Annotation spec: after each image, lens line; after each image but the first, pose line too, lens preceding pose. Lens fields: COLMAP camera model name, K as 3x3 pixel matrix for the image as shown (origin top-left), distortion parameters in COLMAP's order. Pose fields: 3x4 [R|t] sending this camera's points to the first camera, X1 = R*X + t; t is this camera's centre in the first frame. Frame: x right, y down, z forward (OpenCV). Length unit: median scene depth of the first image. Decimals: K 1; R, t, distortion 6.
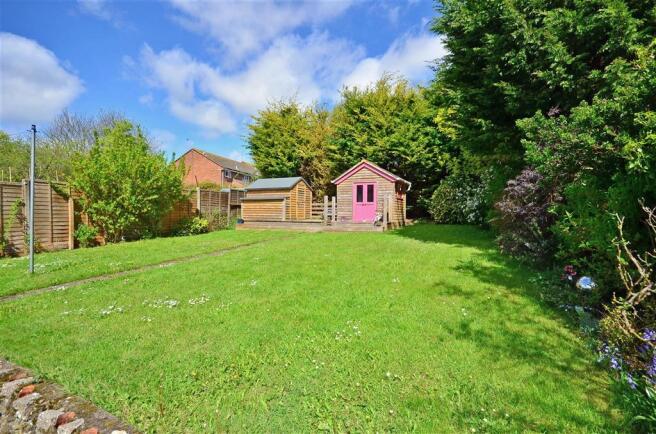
lens RADIAL K [[310.5, 0, 328.0], [0, 310.5, 217.0], [0, 0, 1]] dist [0.000231, 0.000258]
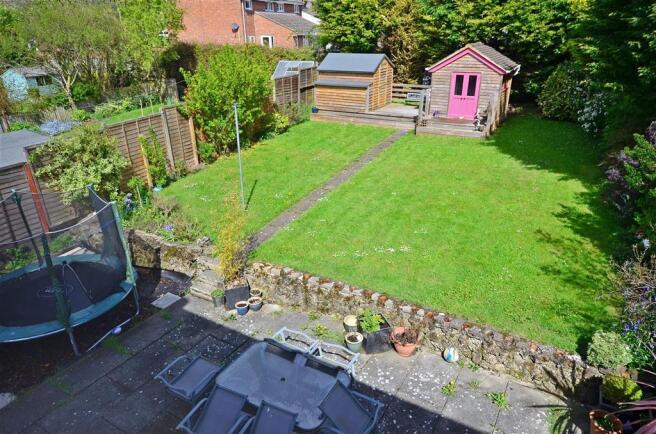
lens RADIAL K [[445.5, 0, 328.0], [0, 445.5, 217.0], [0, 0, 1]] dist [0.045769, 0.003173]
pose [[0.998011, 0.011668, -0.061953, -0.169772], [0.013303, 0.921616, 0.387876, -0.210660], [0.061622, -0.387929, 0.919627, -0.308173]]
